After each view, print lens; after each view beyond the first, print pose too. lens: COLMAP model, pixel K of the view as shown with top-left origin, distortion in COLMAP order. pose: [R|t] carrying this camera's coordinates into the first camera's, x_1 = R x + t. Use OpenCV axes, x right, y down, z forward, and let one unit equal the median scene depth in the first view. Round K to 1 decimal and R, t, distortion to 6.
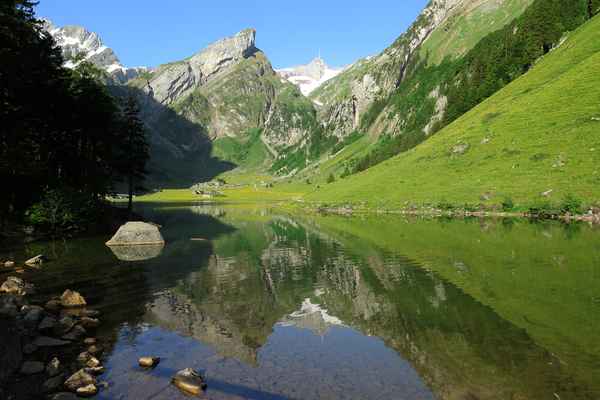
lens RADIAL K [[493.5, 0, 300.0], [0, 493.5, 200.0], [0, 0, 1]] dist [-0.030578, -0.002330]
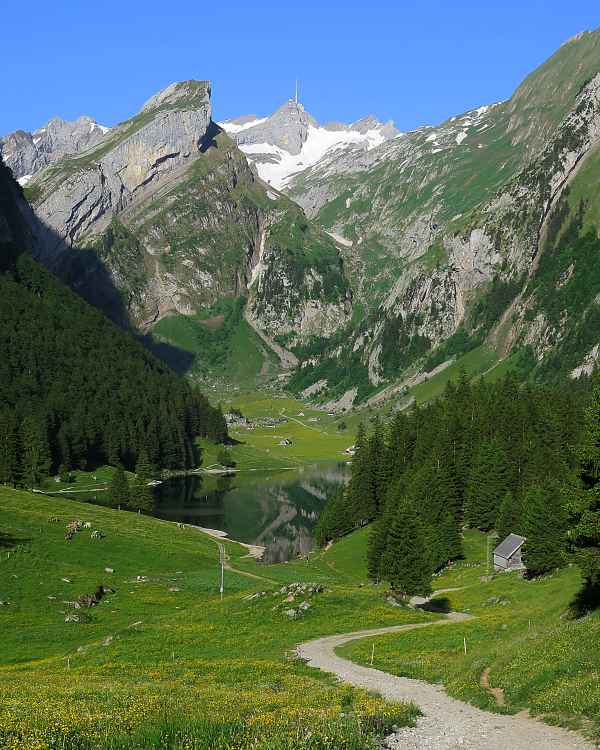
lens RADIAL K [[1315.8, 0, 300.0], [0, 1315.8, 375.0], [0, 0, 1]] dist [-0.070595, 0.010320]
pose [[0.996421, 0.009582, 0.083982, -0.137491], [-0.006478, 0.999289, -0.037149, -0.017408], [-0.084278, 0.036472, 0.995775, -0.355095]]
